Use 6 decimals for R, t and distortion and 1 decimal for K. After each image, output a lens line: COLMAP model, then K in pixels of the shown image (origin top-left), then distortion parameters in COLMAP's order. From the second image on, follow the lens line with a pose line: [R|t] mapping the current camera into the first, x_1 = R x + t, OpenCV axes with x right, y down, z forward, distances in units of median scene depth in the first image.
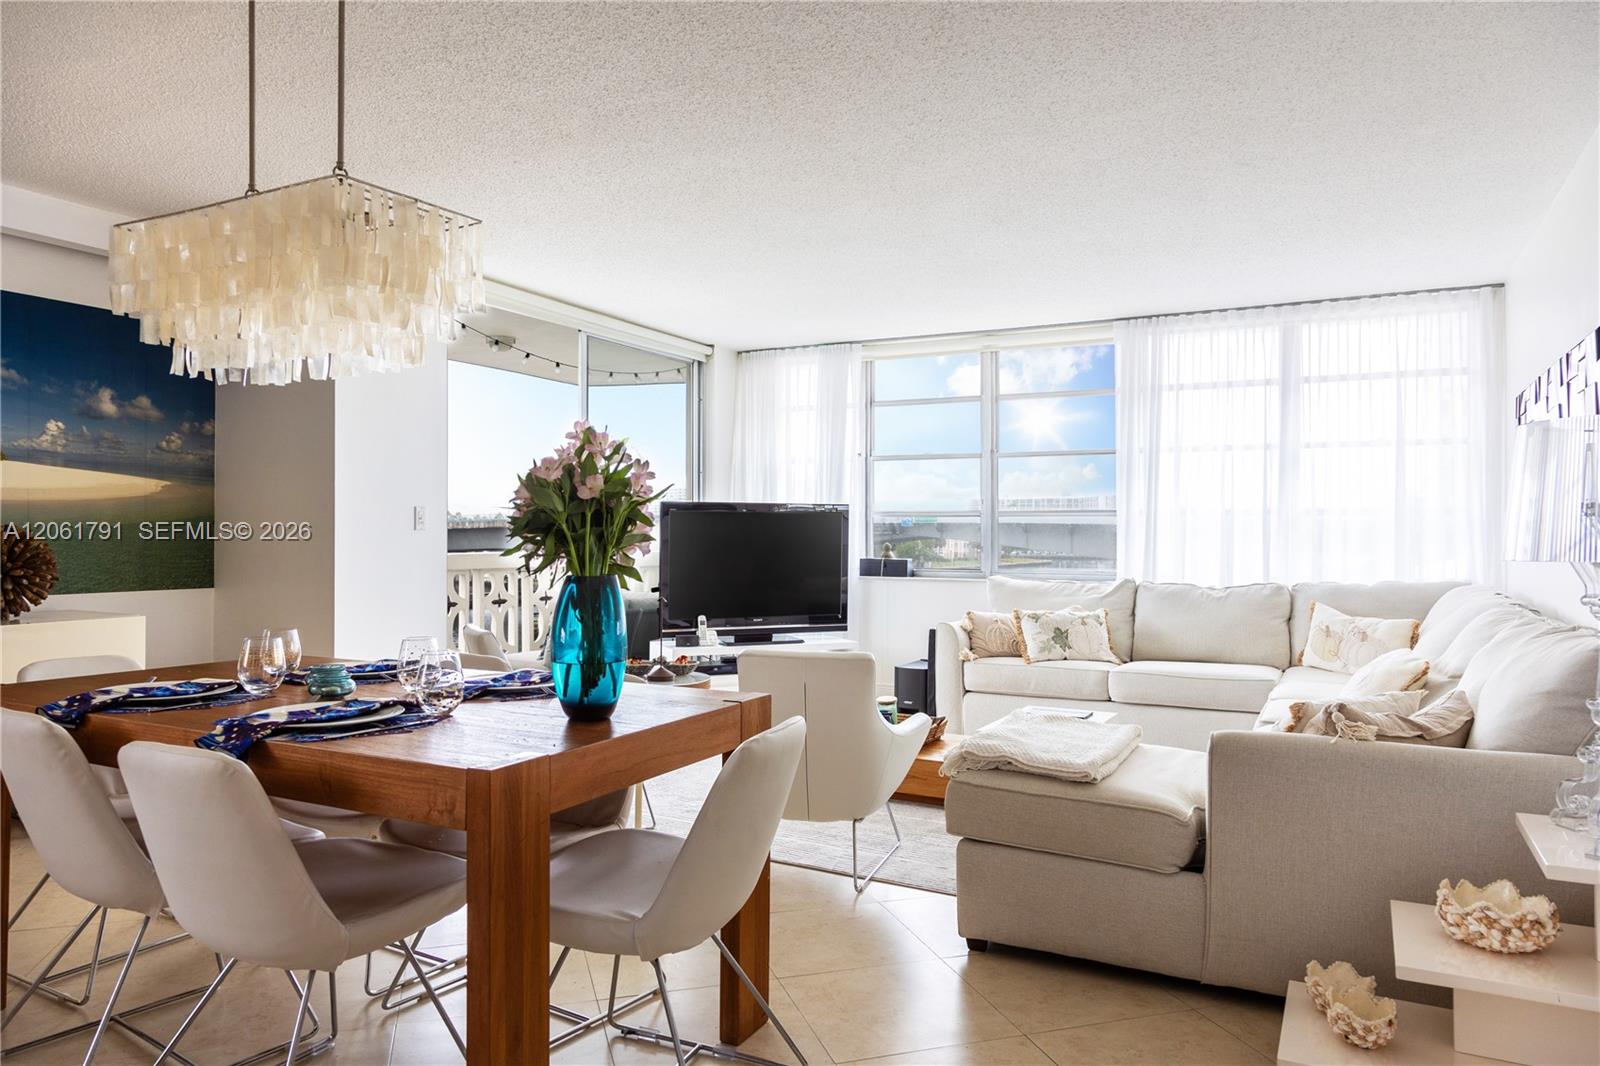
lens RADIAL K [[1089.6, 0, 823.6], [0, 1089.6, 527.4], [0, 0, 1]] dist [0.016722, 0.010771]
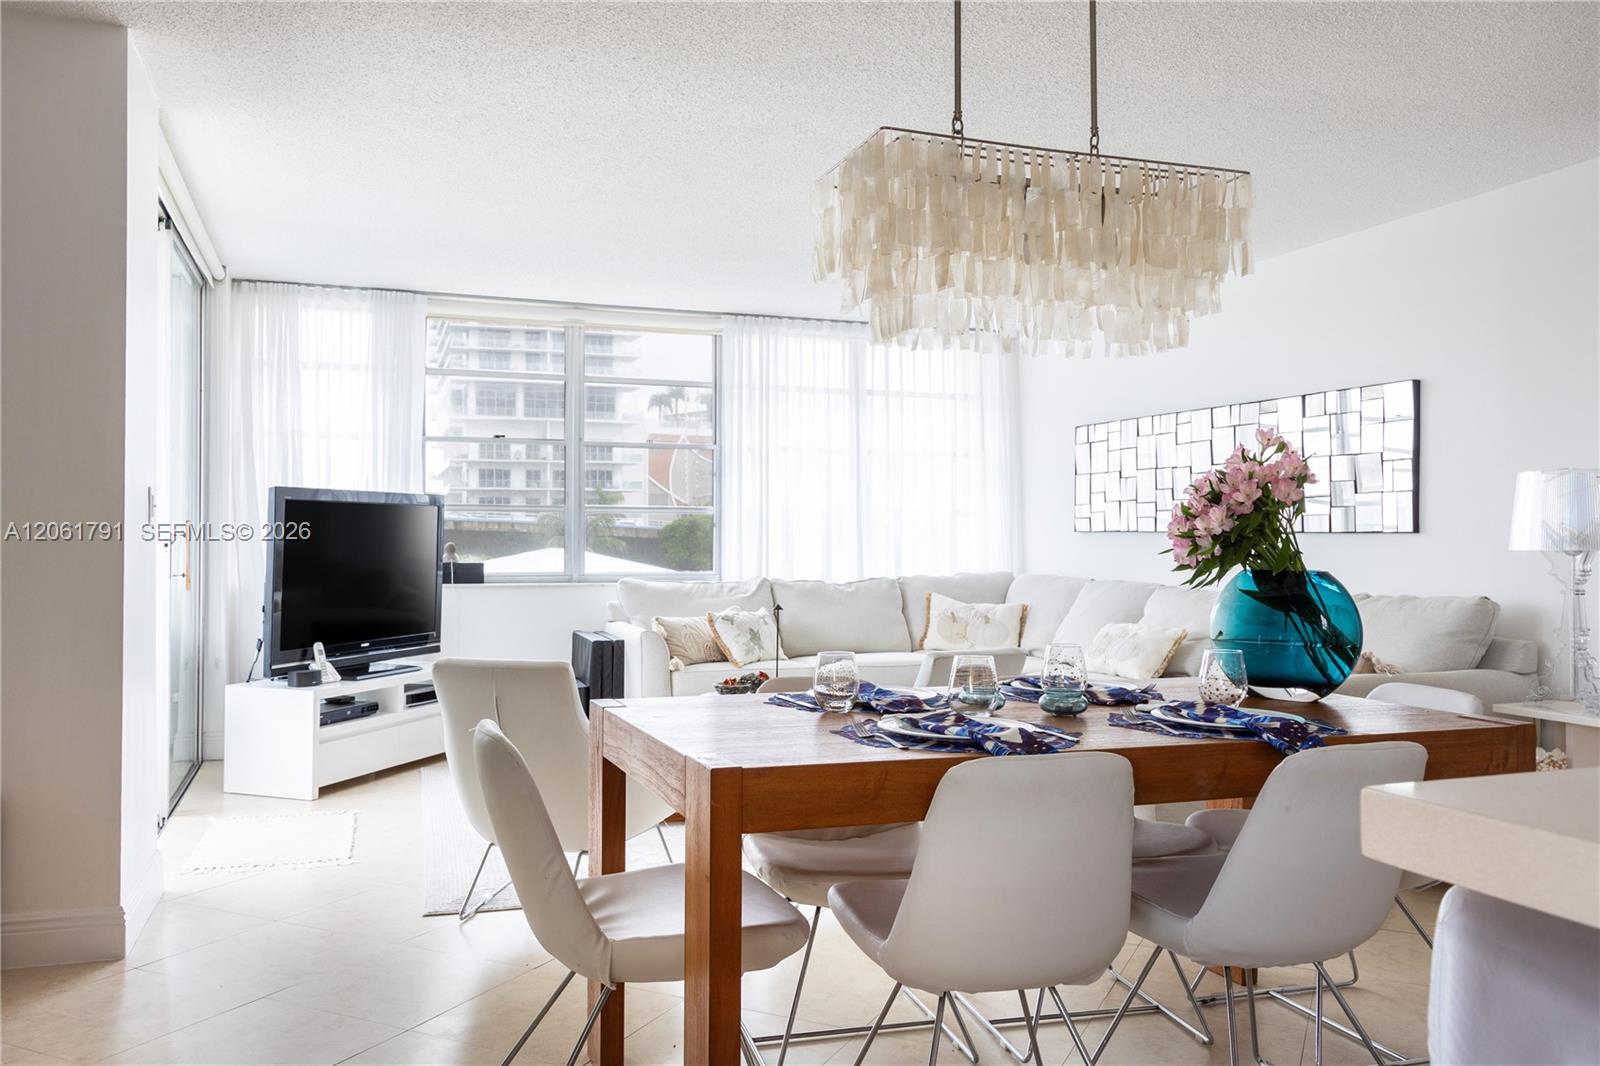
lens RADIAL K [[1255.4, 0, 811.5], [0, 1255.4, 538.2], [0, 0, 1]] dist [0.005259, -0.004668]
pose [[0.676527, -0.003405, 0.736410, -0.524981], [-0.006776, 0.999918, 0.010848, -0.001599], [-0.736386, -0.012329, 0.676449, 0.183505]]
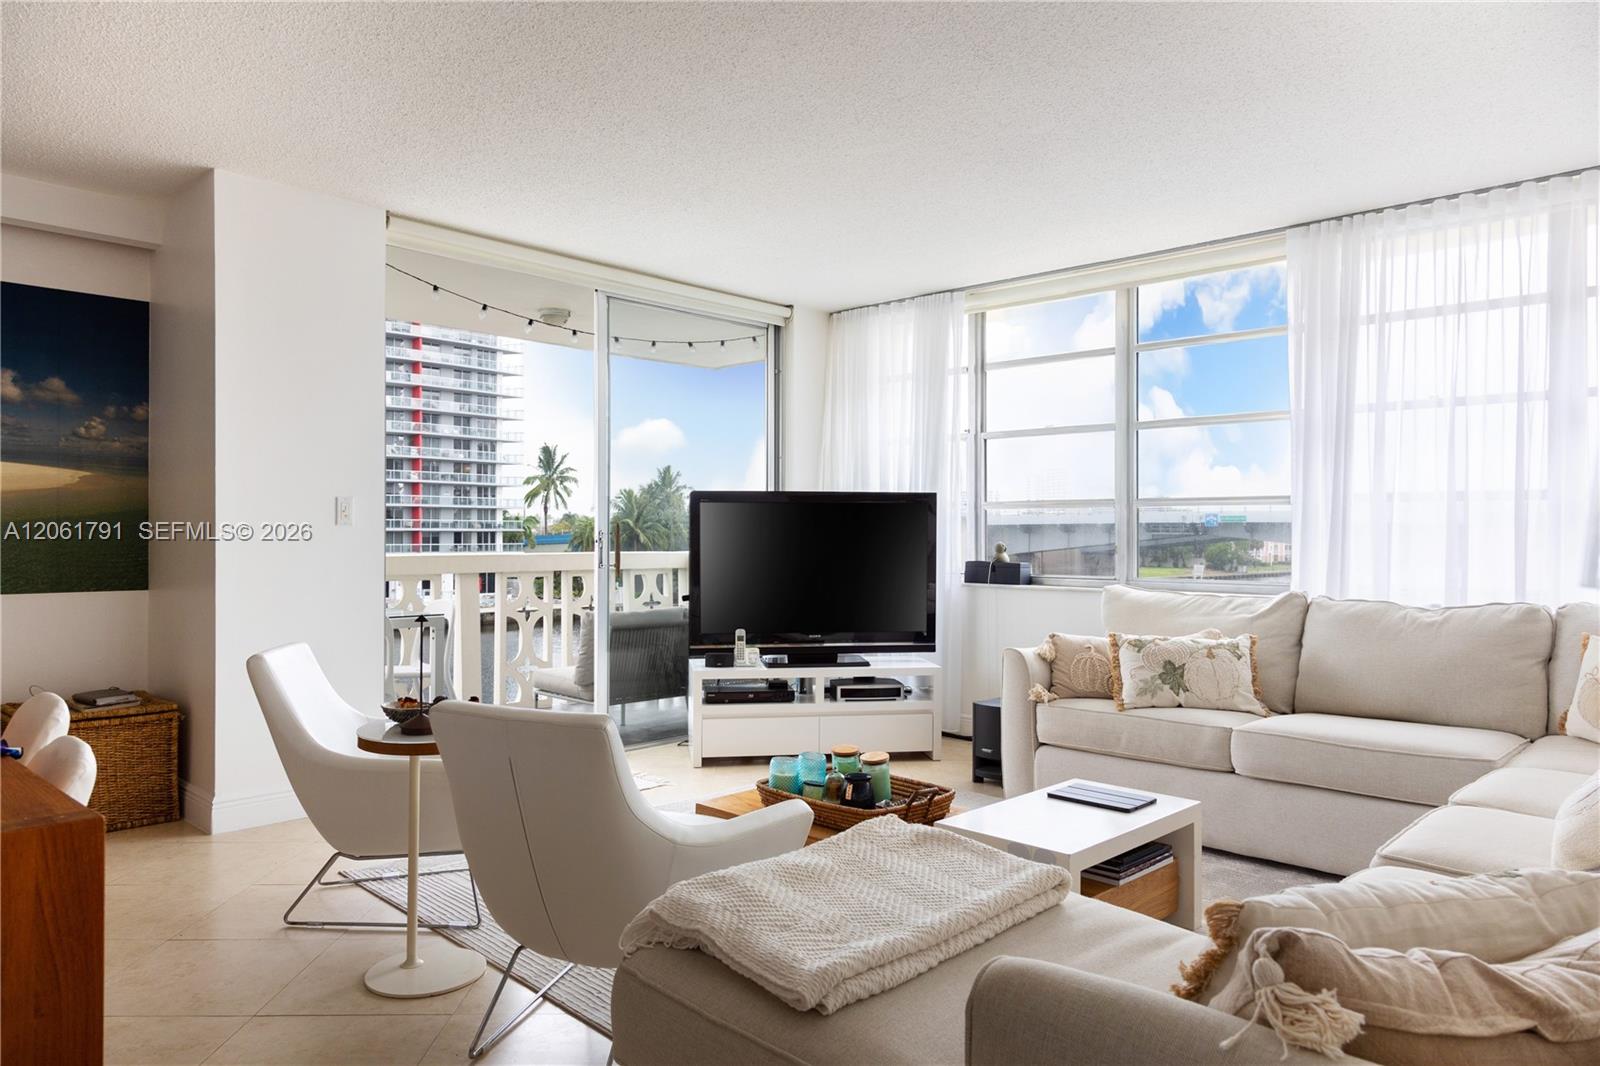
lens RADIAL K [[1089.6, 0, 812.0], [0, 1089.6, 533.6], [0, 0, 1]] dist [0.016722, 0.010771]
pose [[0.959006, -0.001434, -0.283383, 0.176760], [0.002742, 0.999987, 0.004221, 0.005175], [0.283373, -0.004825, 0.958998, 0.233139]]
